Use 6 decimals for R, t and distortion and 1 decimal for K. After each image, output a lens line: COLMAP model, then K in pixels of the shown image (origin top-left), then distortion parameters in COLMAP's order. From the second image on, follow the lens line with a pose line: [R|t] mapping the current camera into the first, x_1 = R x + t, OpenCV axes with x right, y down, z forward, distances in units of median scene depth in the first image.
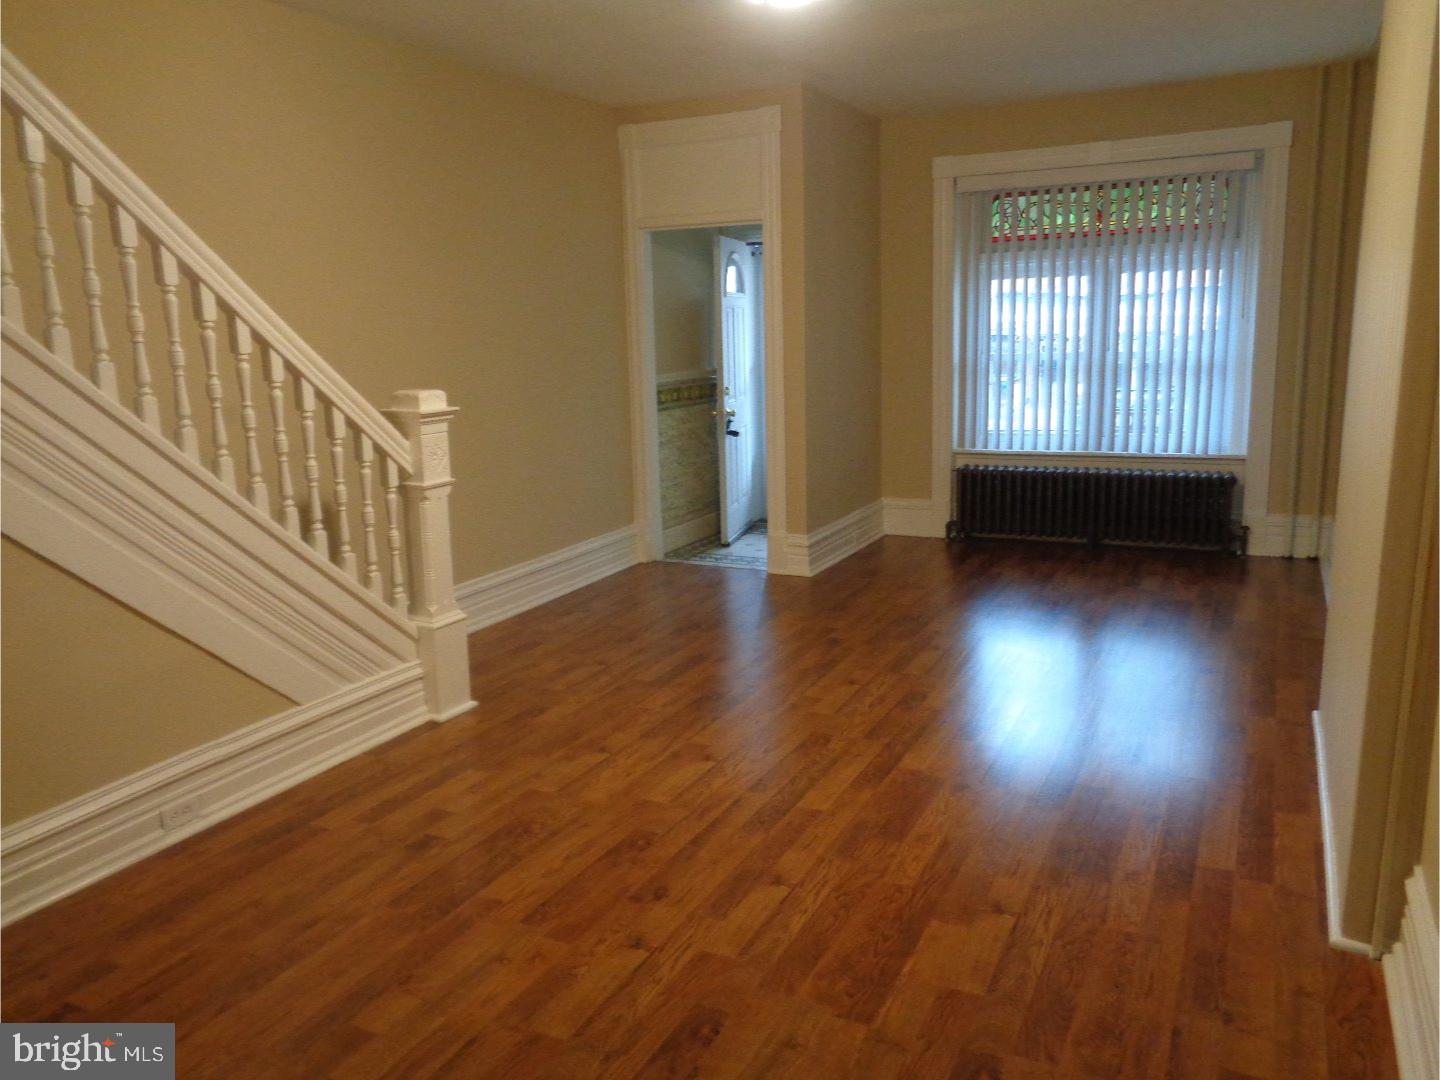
lens RADIAL K [[1111.7, 0, 719.2], [0, 1111.7, 539.7], [0, 0, 1]] dist [-0.013259, -0.013399]
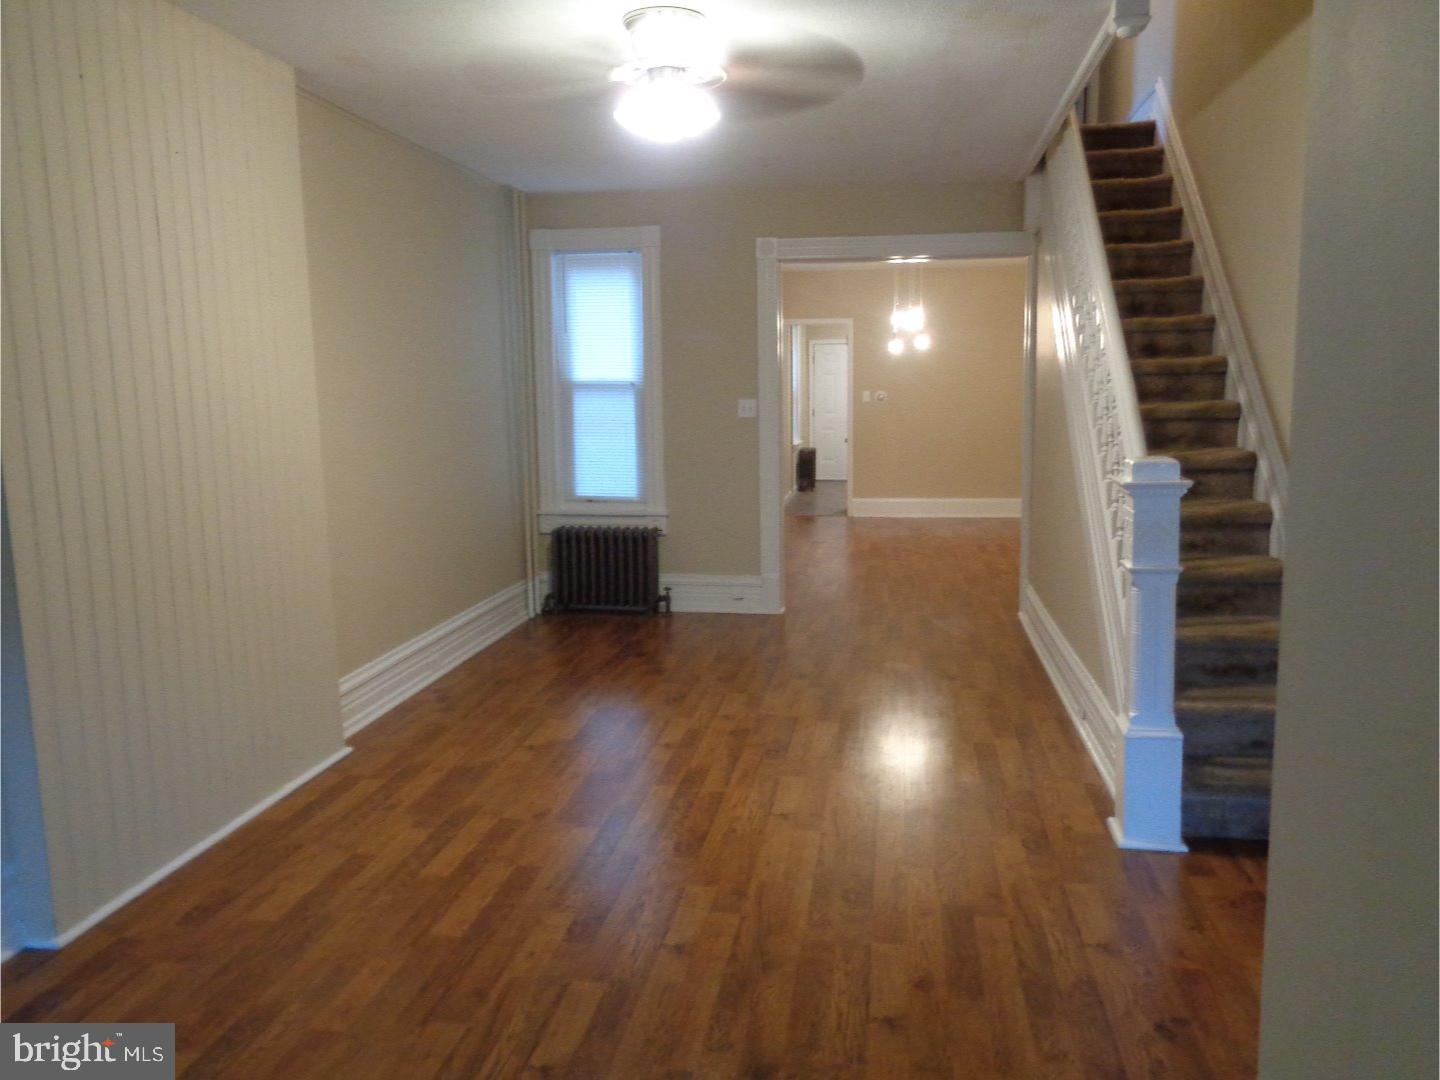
lens RADIAL K [[1111.7, 0, 719.7], [0, 1111.7, 540.1], [0, 0, 1]] dist [-0.013259, -0.013399]
pose [[-0.954548, 0.080981, -0.286844, 0.388008], [-0.018395, 0.944542, 0.327875, -0.459272], [0.297487, 0.318249, -0.900122, 2.221389]]
